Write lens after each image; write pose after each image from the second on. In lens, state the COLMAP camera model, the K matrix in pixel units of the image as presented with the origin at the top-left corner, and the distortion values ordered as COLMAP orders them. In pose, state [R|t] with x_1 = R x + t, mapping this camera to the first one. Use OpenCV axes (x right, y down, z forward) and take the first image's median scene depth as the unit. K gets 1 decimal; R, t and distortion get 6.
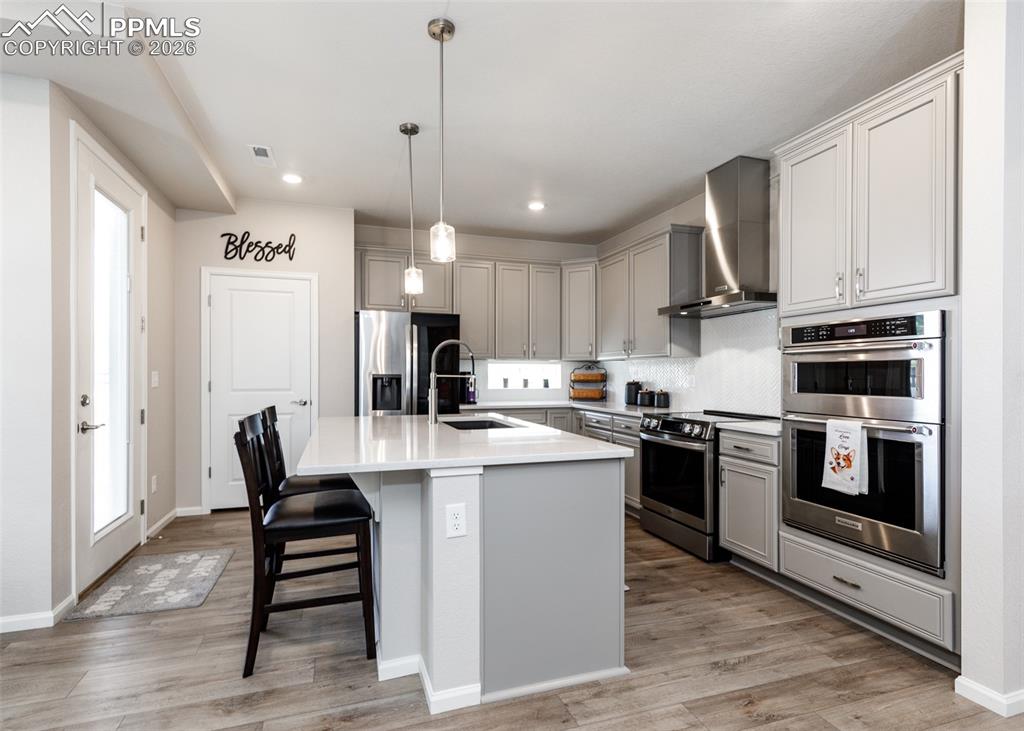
lens RADIAL K [[491.2, 0, 490.5], [0, 491.2, 380.8], [0, 0, 1]] dist [0.008721, 0.000223]
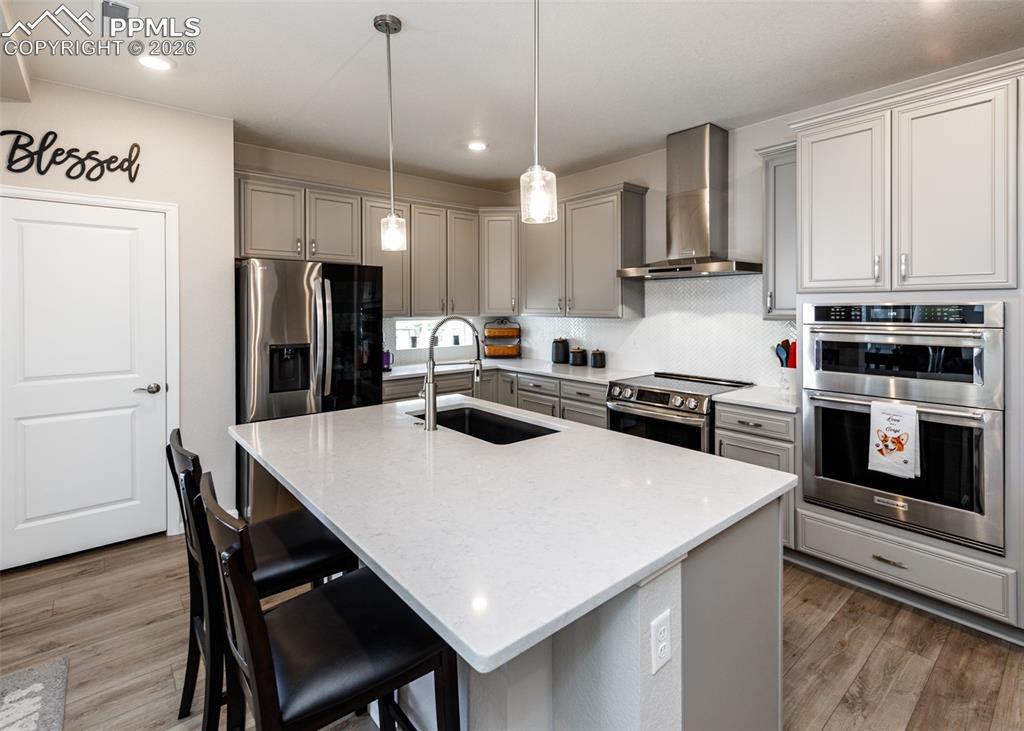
lens RADIAL K [[491.2, 0, 511.4], [0, 491.2, 312.3], [0, 0, 1]] dist [0.008721, 0.000223]
pose [[0.925445, -0.011551, 0.378707, -0.266655], [0.015045, 0.999867, -0.006270, -0.077044], [-0.378584, 0.011500, 0.925495, 0.250994]]
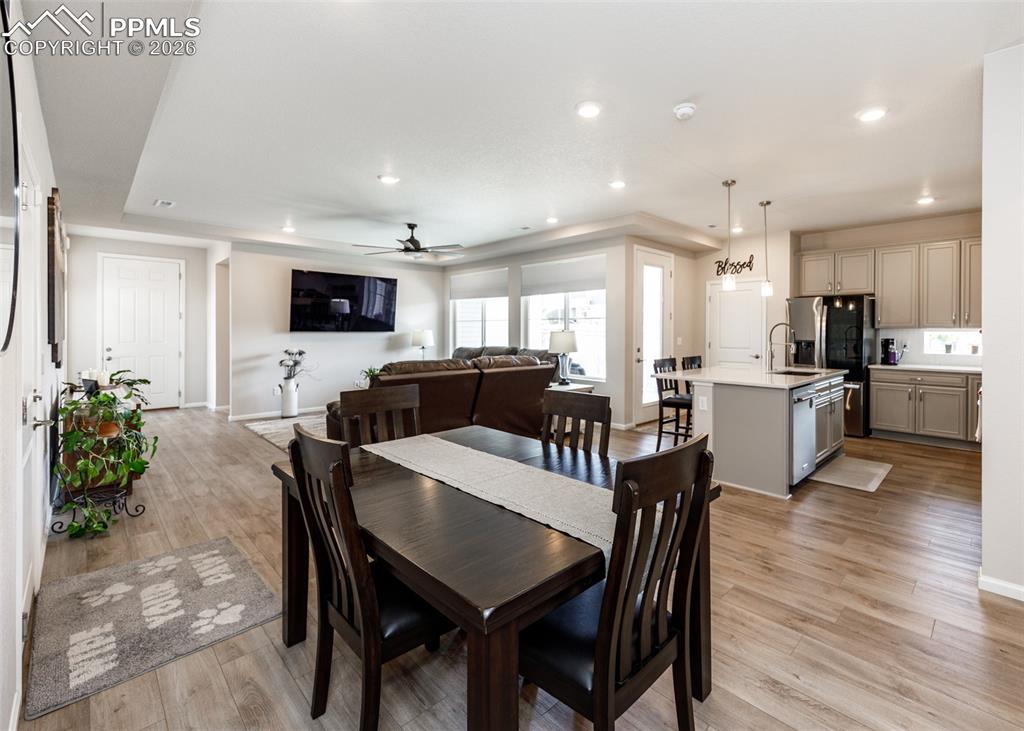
lens RADIAL K [[437.7, 0, 575.7], [0, 437.7, 337.8], [0, 0, 1]] dist [0.015407, -0.000111]
pose [[0.505621, 0.011147, -0.862684, 0.845384], [-0.012341, 0.999908, 0.005687, -0.028337], [0.862667, 0.007771, 0.505712, -0.376207]]
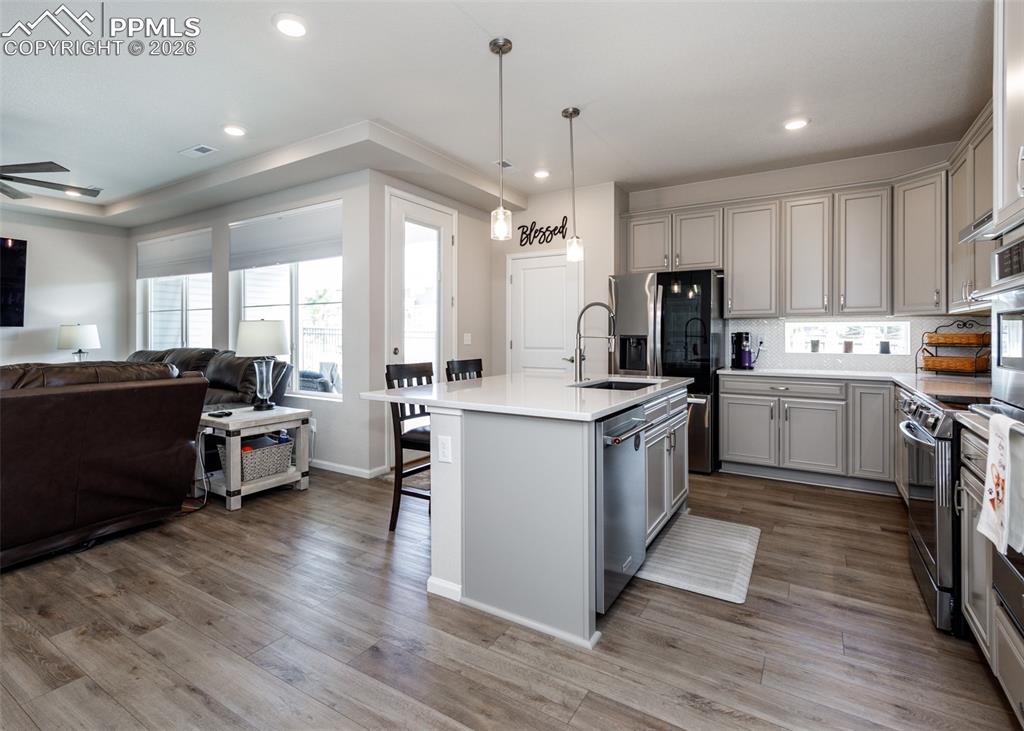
lens RADIAL K [[491.2, 0, 484.6], [0, 491.2, 340.3], [0, 0, 1]] dist [0.008721, 0.000223]
pose [[0.646217, 0.005863, -0.763131, 0.545154], [-0.009681, 0.999953, -0.000516, 0.000790], [0.763092, 0.007721, 0.646243, 0.141978]]
